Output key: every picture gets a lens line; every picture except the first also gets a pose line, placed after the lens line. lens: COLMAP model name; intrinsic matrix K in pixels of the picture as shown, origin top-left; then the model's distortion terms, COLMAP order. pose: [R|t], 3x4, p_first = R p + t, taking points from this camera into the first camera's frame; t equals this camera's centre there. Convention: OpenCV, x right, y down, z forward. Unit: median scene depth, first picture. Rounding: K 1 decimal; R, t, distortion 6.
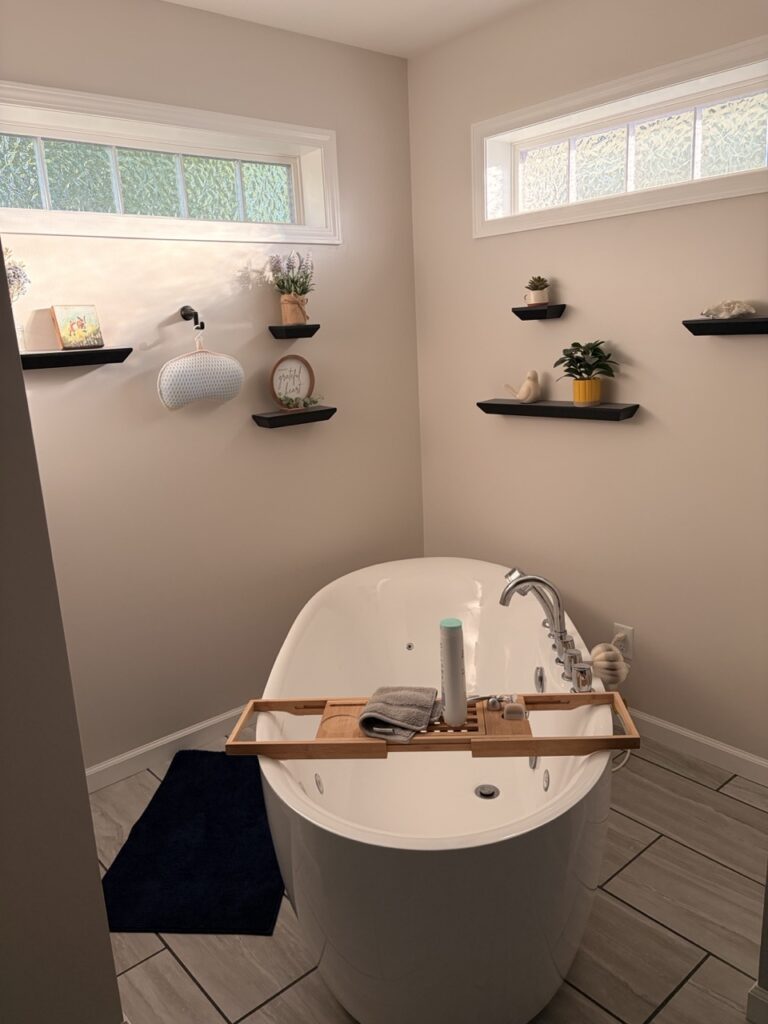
lens RADIAL K [[769.3, 0, 384.6], [0, 769.3, 514.0], [0, 0, 1]] dist [0.033526, -0.021489]
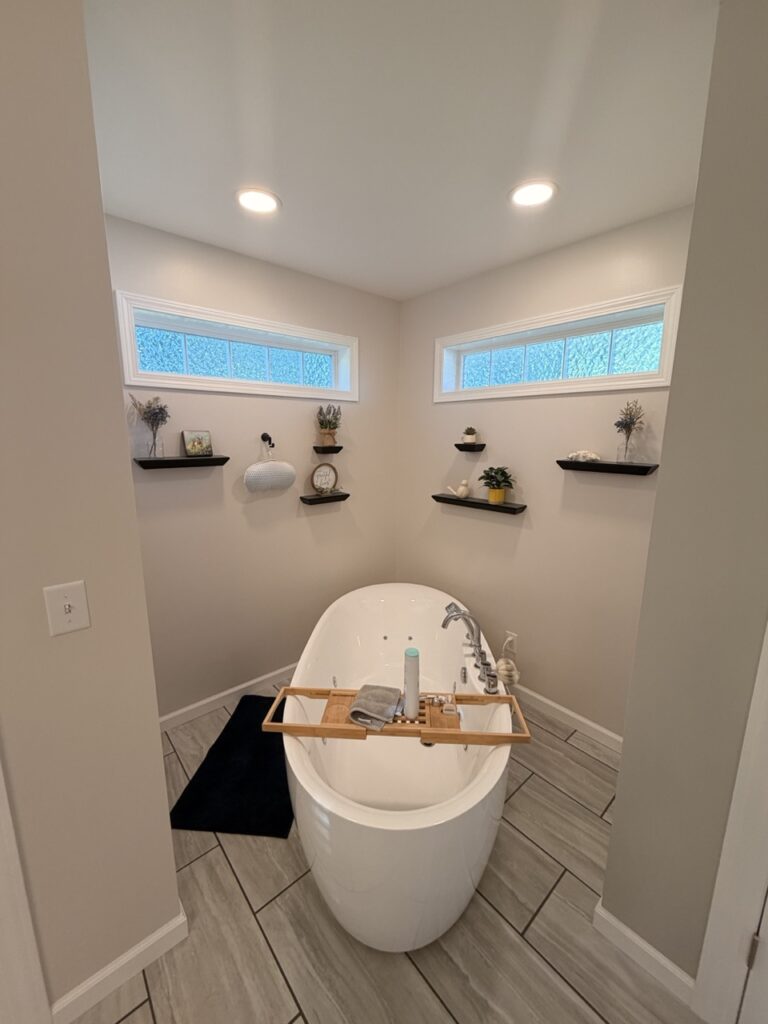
lens RADIAL K [[405.4, 0, 383.7], [0, 405.4, 515.3], [0, 0, 1]] dist [-0.000714, 0.000398]
pose [[0.998471, 0.053100, 0.015368, 0.001535], [-0.052332, 0.997539, -0.046669, -0.073181], [-0.017809, 0.045793, 0.998792, 0.134622]]
